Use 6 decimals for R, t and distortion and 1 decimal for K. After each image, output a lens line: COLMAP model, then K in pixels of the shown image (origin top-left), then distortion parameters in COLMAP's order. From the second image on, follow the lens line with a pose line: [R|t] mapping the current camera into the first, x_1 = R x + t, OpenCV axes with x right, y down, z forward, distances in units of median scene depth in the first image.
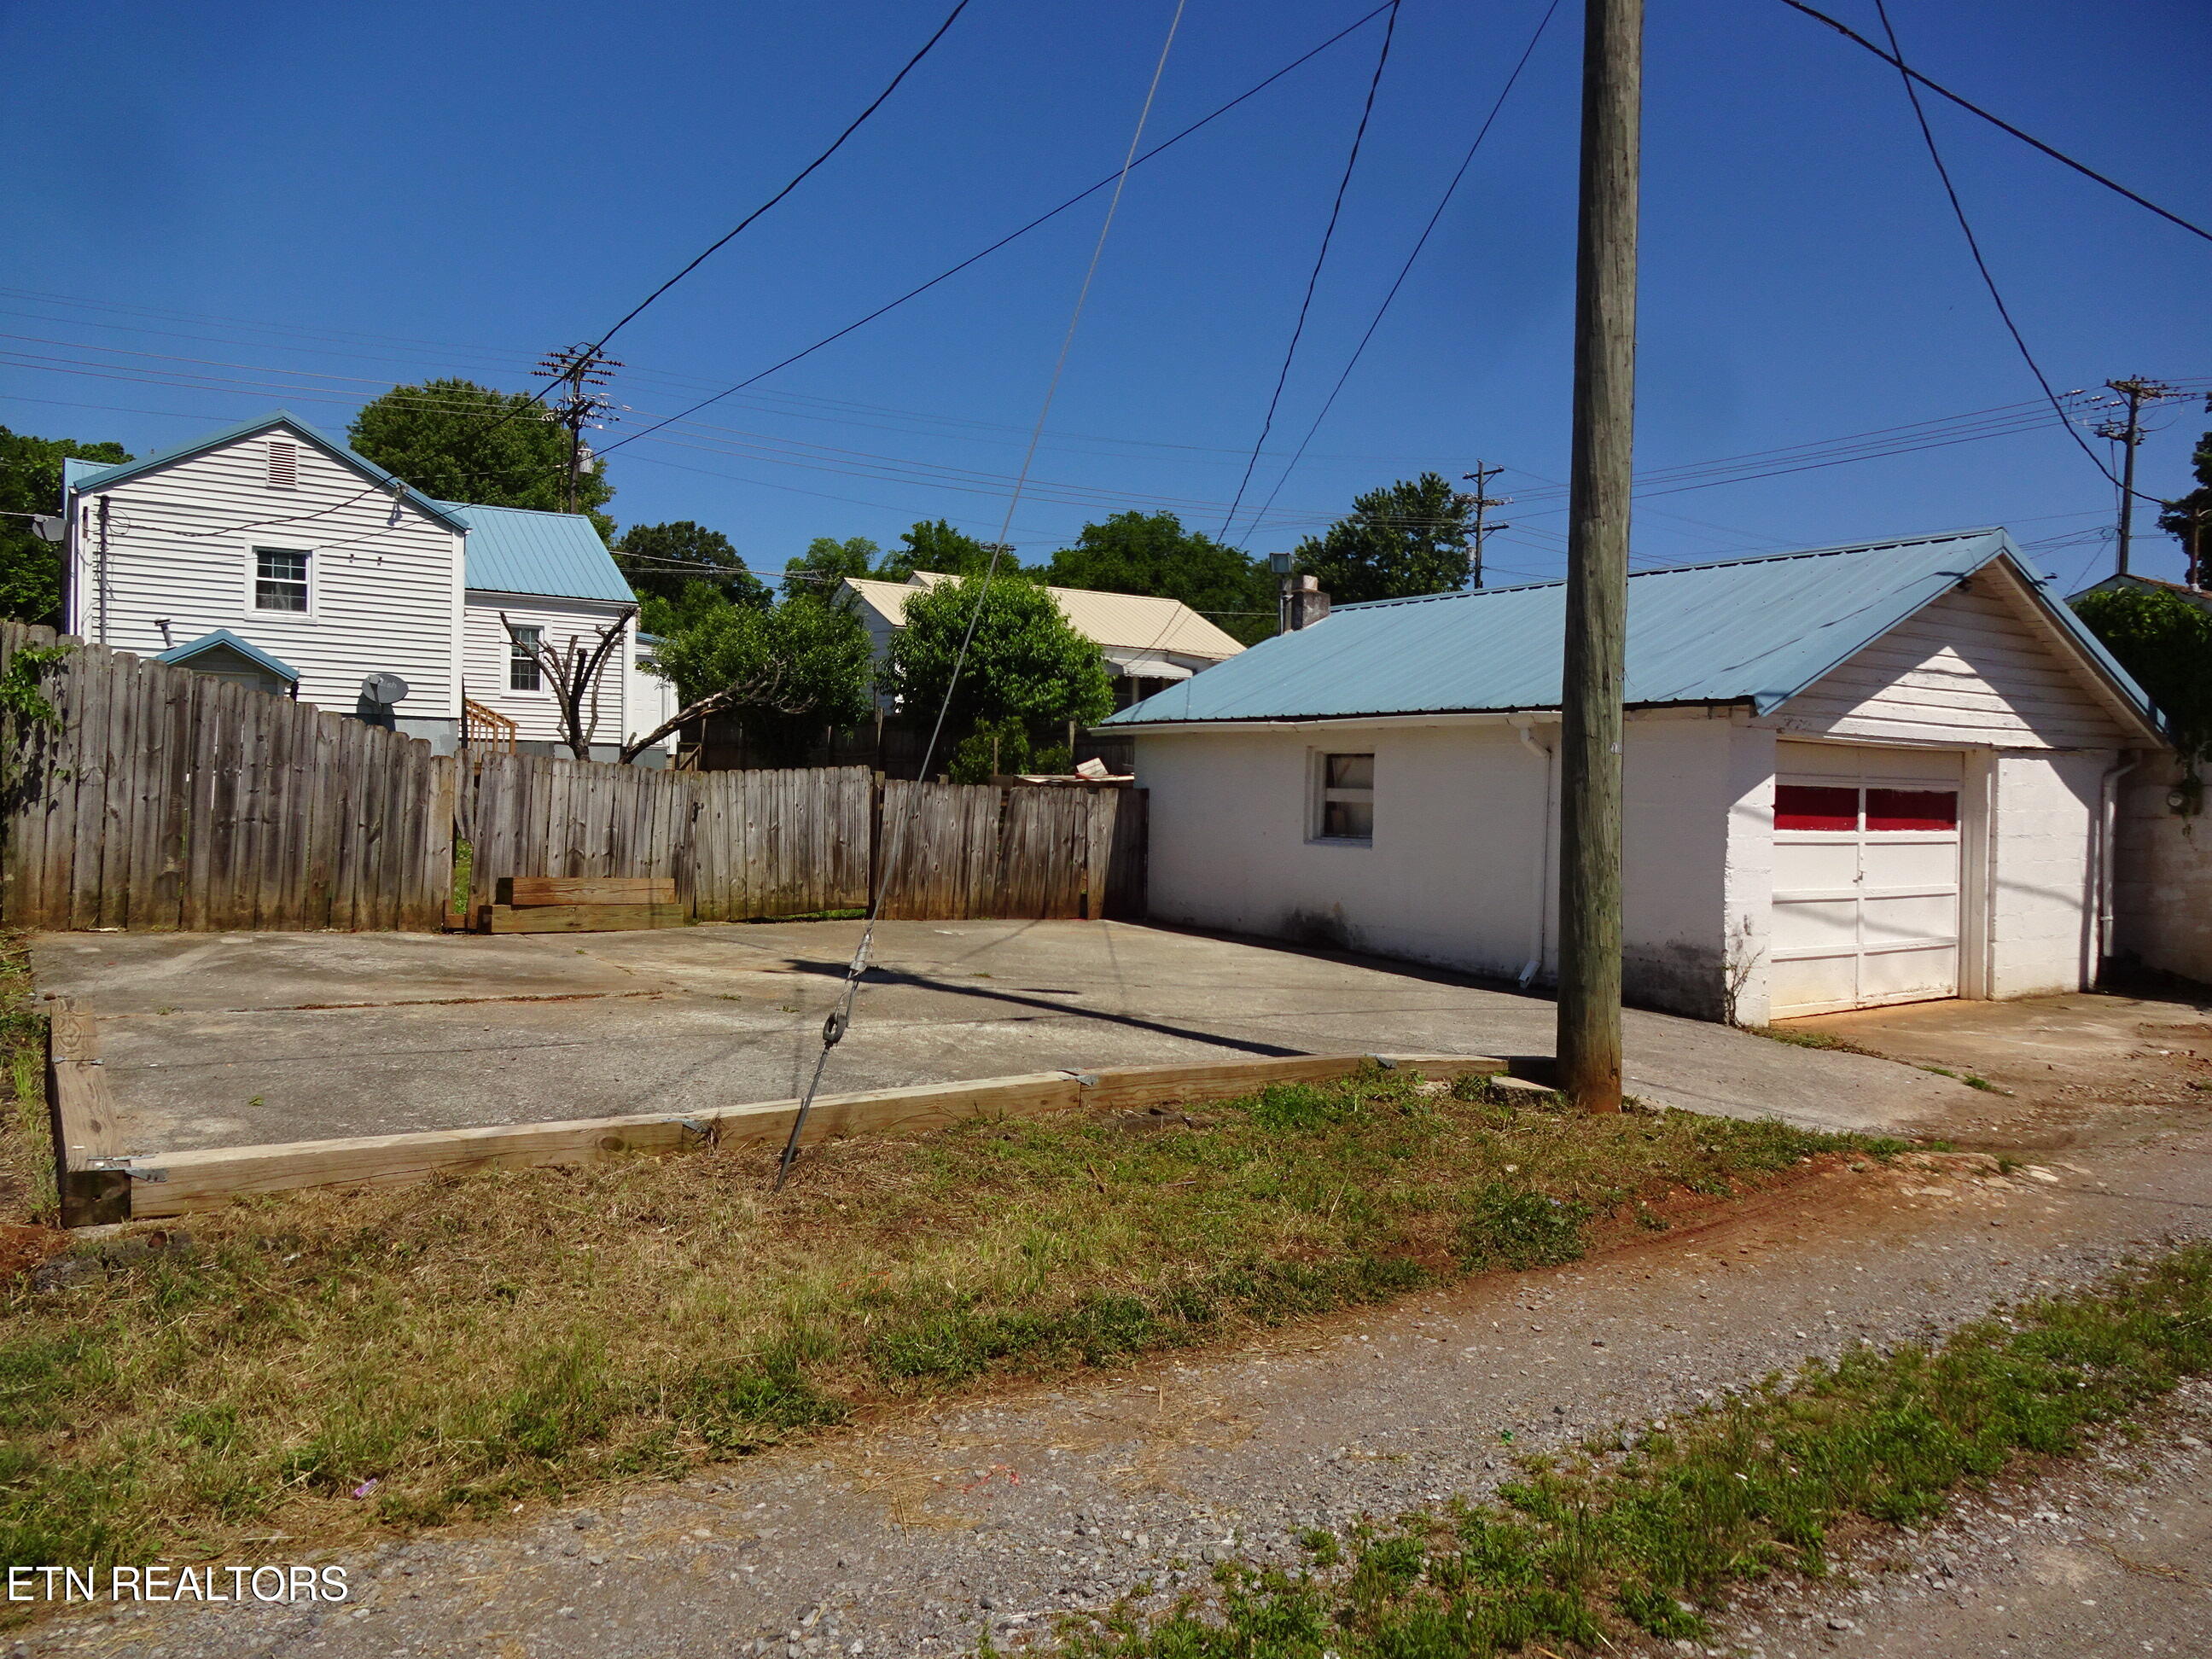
lens RADIAL K [[1624.0, 0, 1112.9], [0, 1624.0, 837.6], [0, 0, 1]] dist [-0.010372, -0.004536]
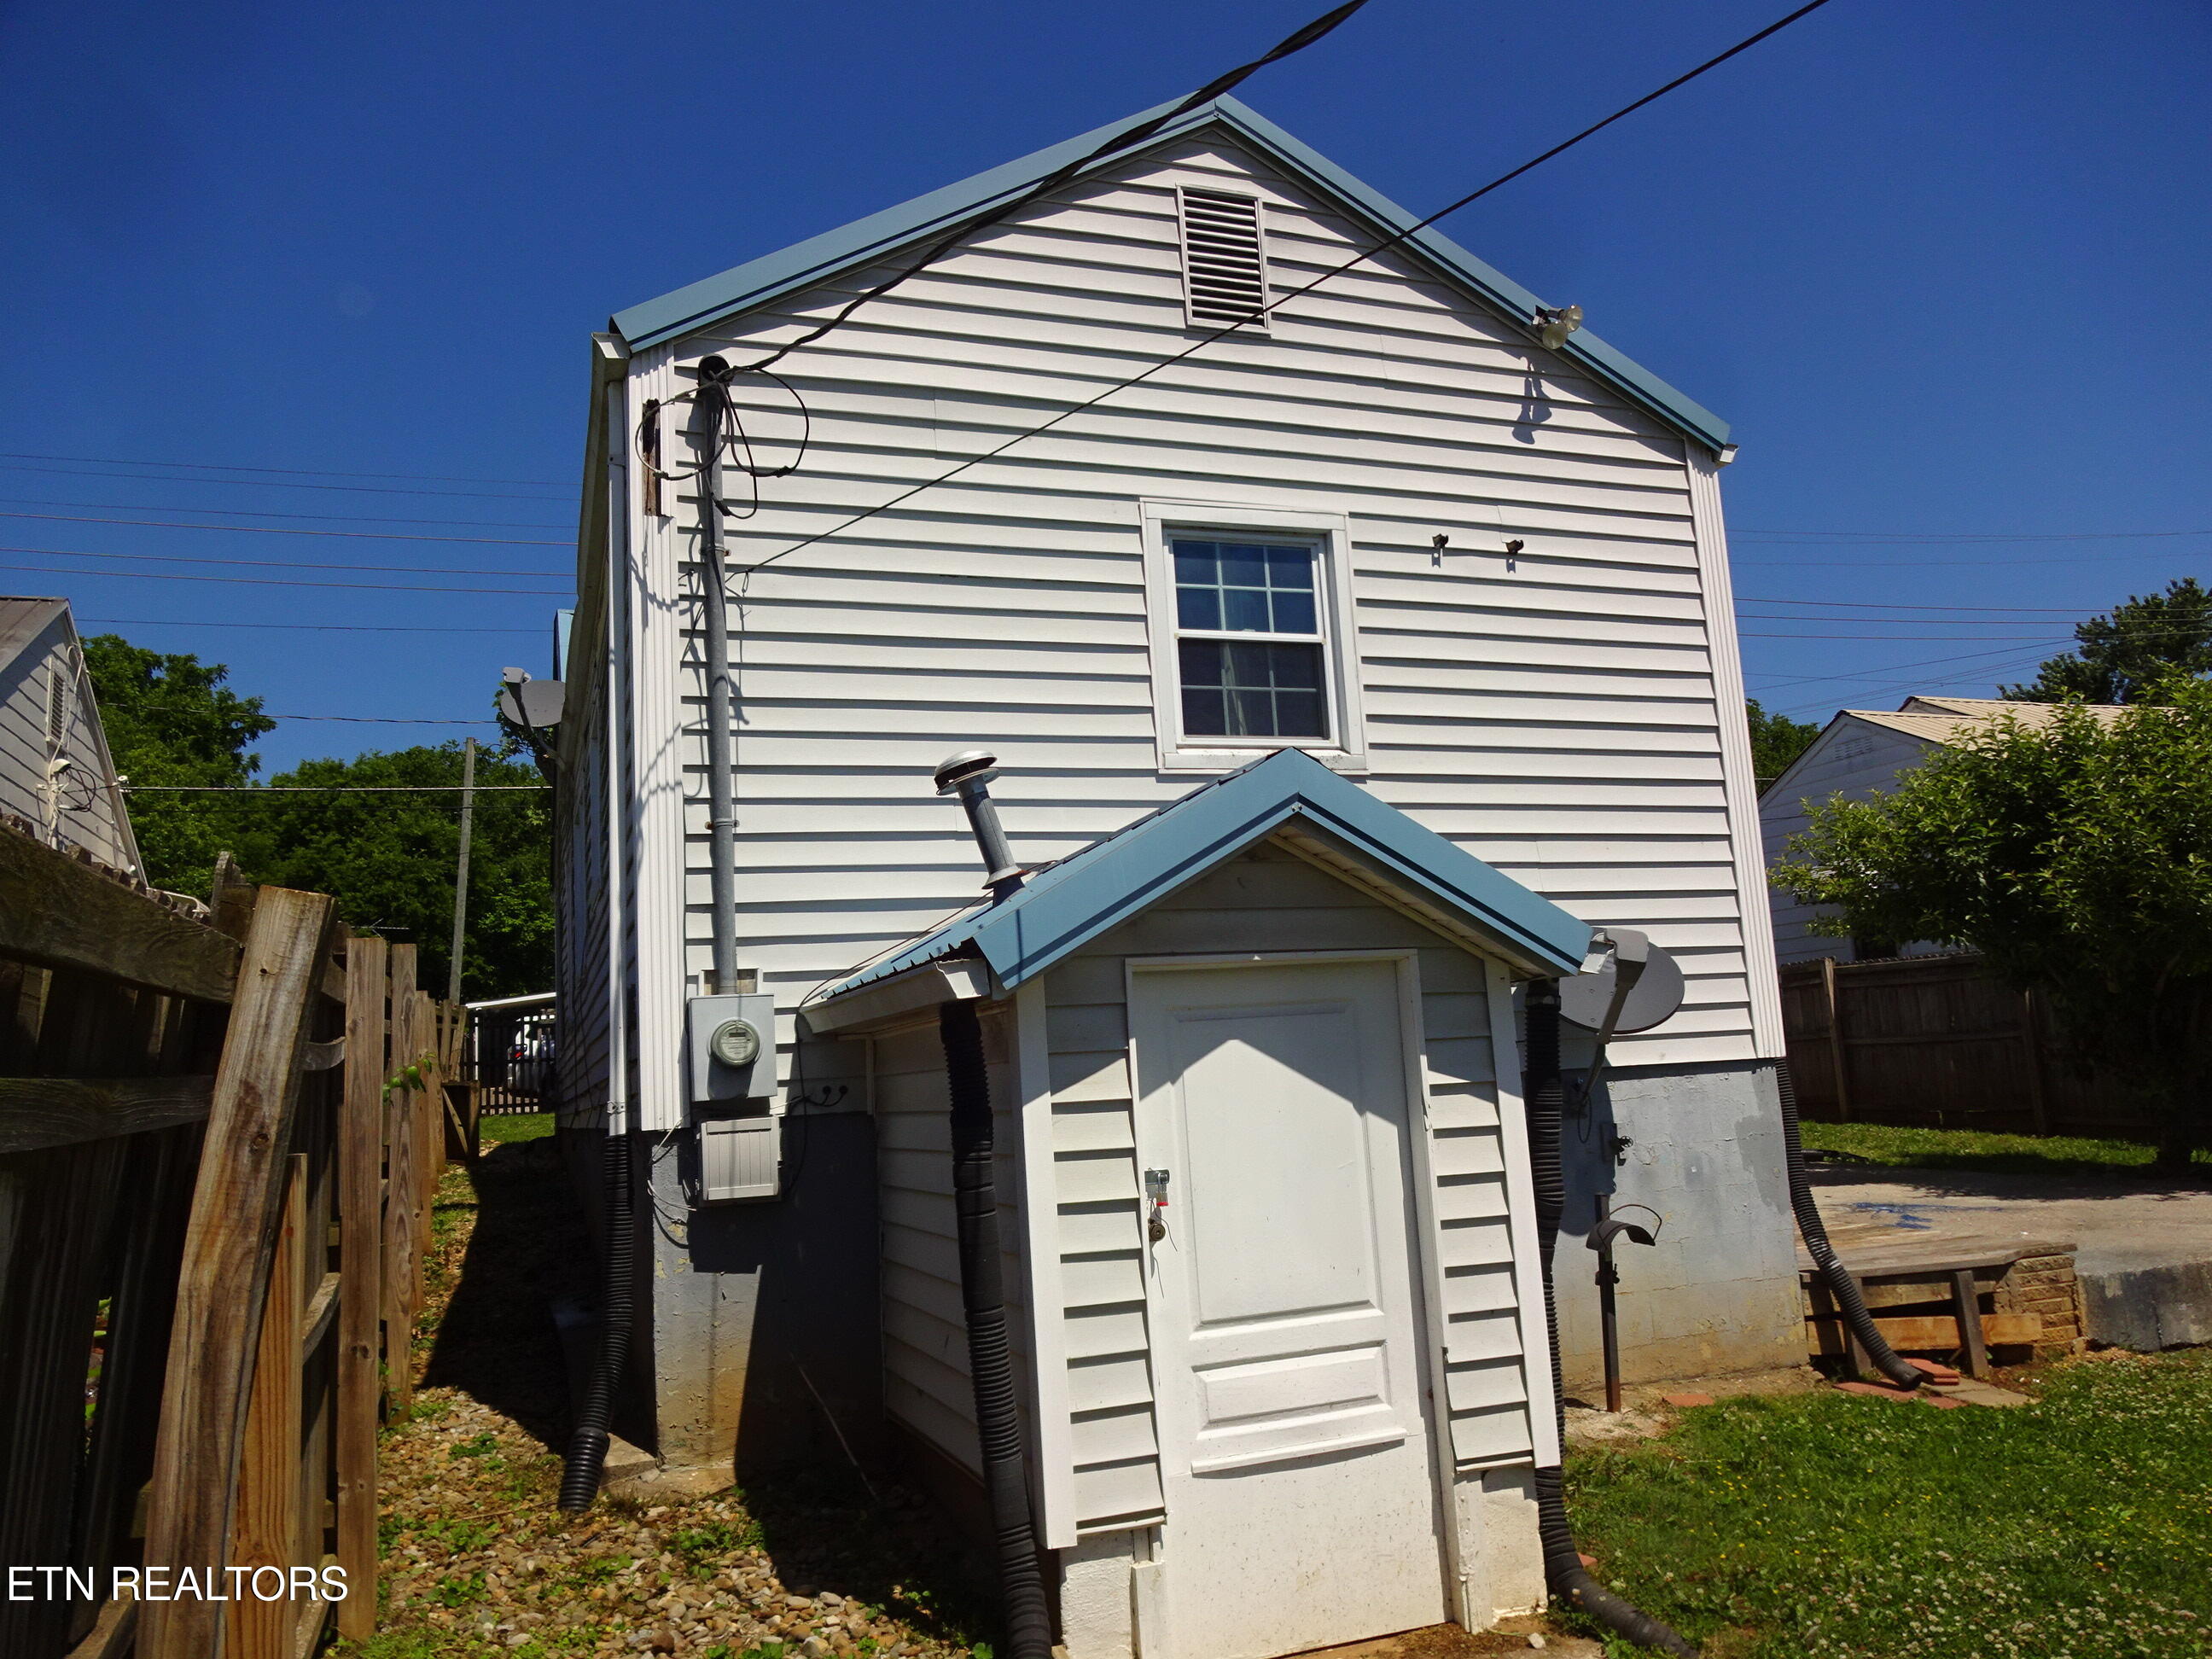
lens RADIAL K [[1624.0, 0, 1103.4], [0, 1624.0, 819.8], [0, 0, 1]] dist [-0.010372, -0.004536]
pose [[0.965484, -0.117900, -0.232250, -0.479978], [0.076140, 0.980491, -0.181220, -0.076338], [0.249085, 0.157282, 0.955625, 0.727532]]
